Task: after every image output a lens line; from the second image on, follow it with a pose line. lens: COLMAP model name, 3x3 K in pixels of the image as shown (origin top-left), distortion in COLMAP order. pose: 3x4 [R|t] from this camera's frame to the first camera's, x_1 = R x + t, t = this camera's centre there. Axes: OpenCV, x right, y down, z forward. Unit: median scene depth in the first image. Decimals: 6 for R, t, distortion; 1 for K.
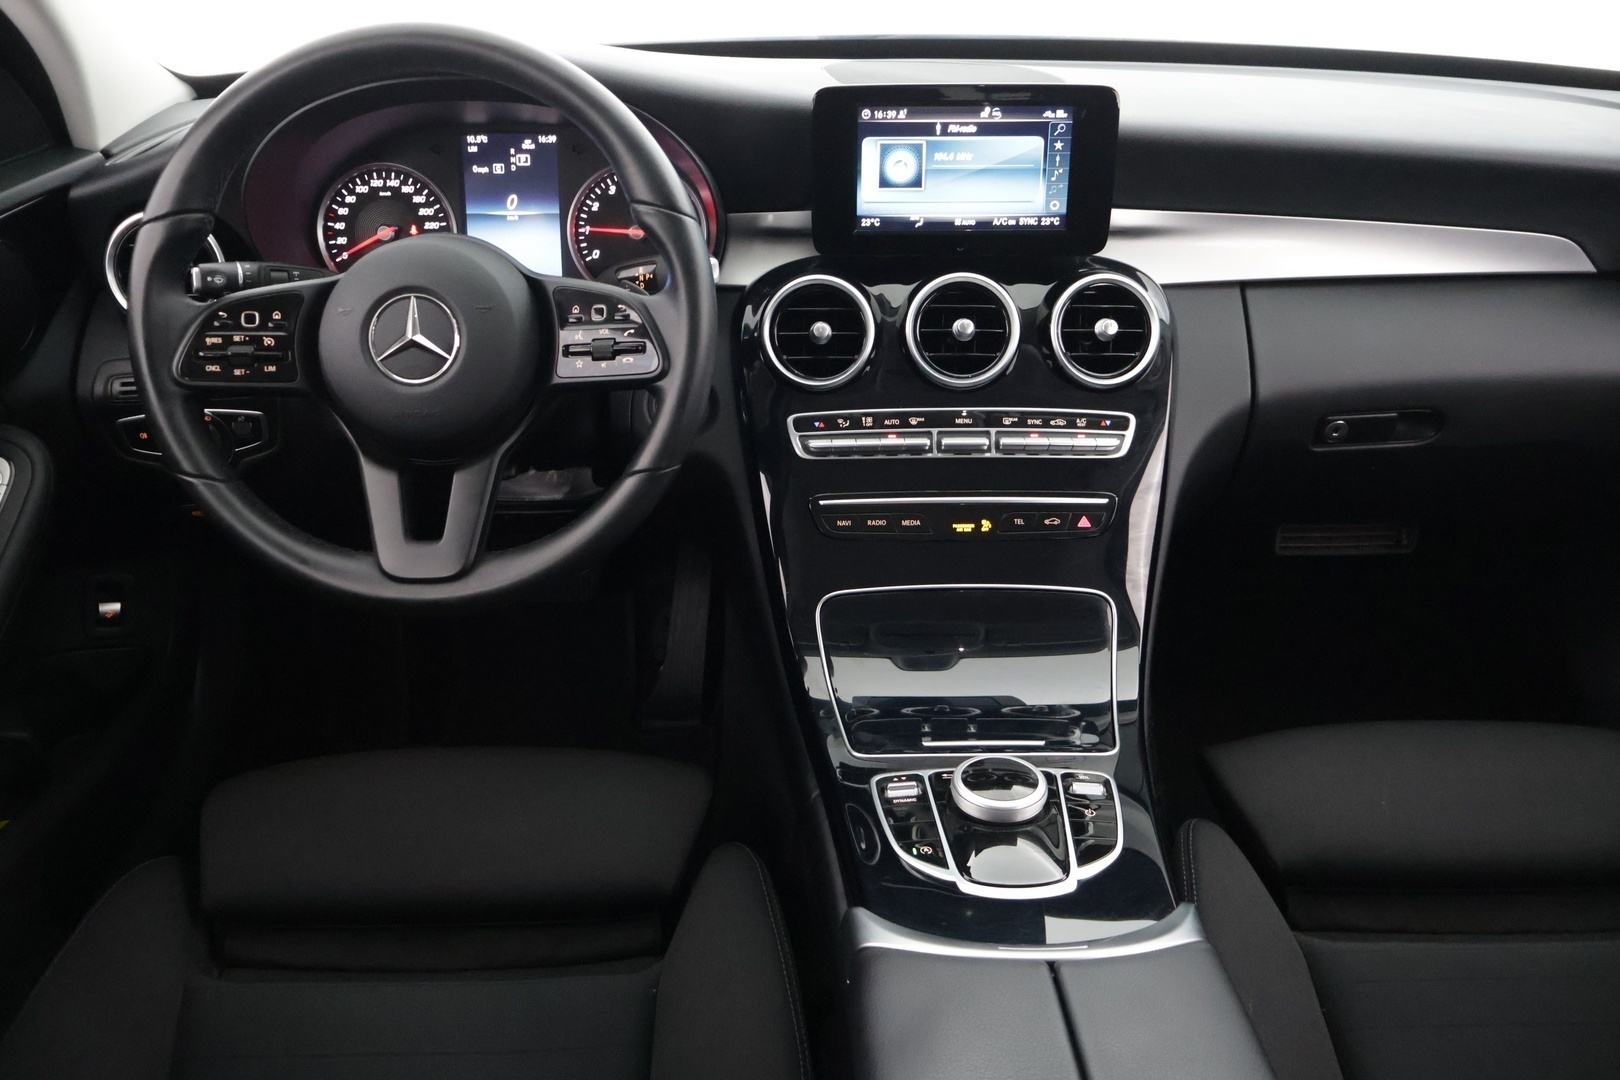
lens RADIAL K [[1333.4, 0, 778.2], [0, 1333.4, 544.9], [0, 0, 1]] dist [-0.004858, 0.006893]
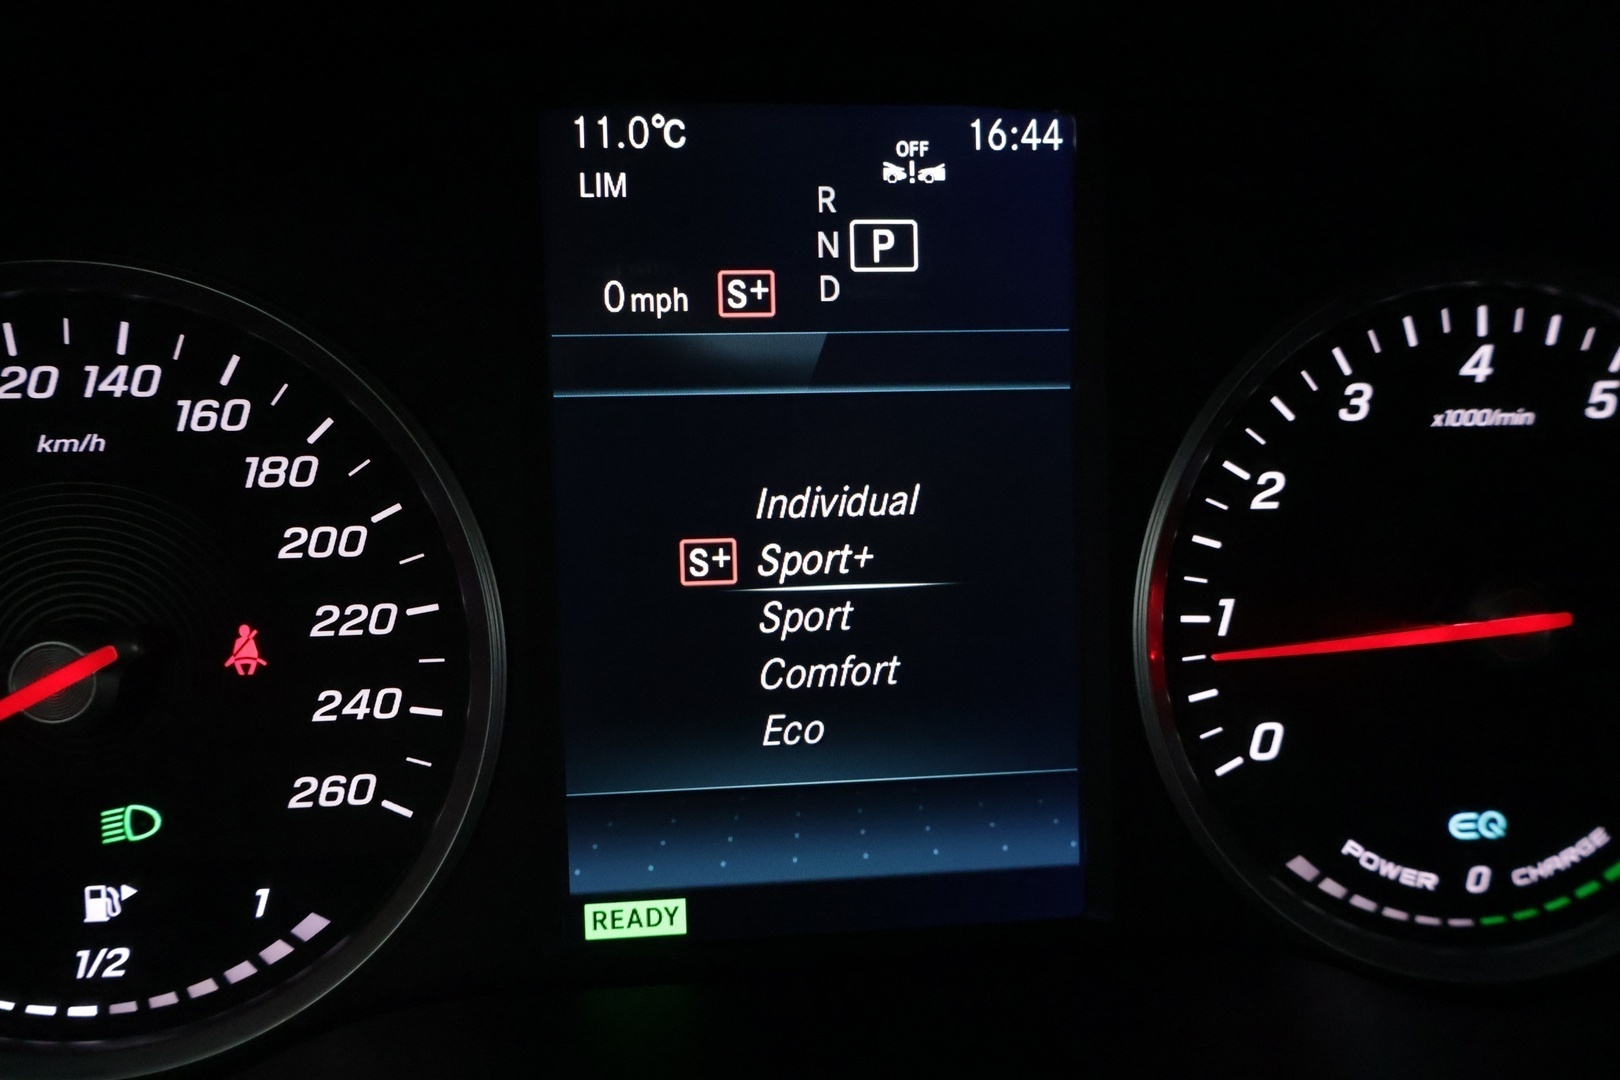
lens RADIAL K [[1333.4, 0, 755.0], [0, 1333.4, 540.1], [0, 0, 1]] dist [-0.004858, 0.006893]
pose [[0.995153, -0.025256, 0.095044, -0.228826], [0.040929, 0.985148, -0.166760, -0.222988], [-0.089421, 0.169842, 0.981406, 0.840689]]
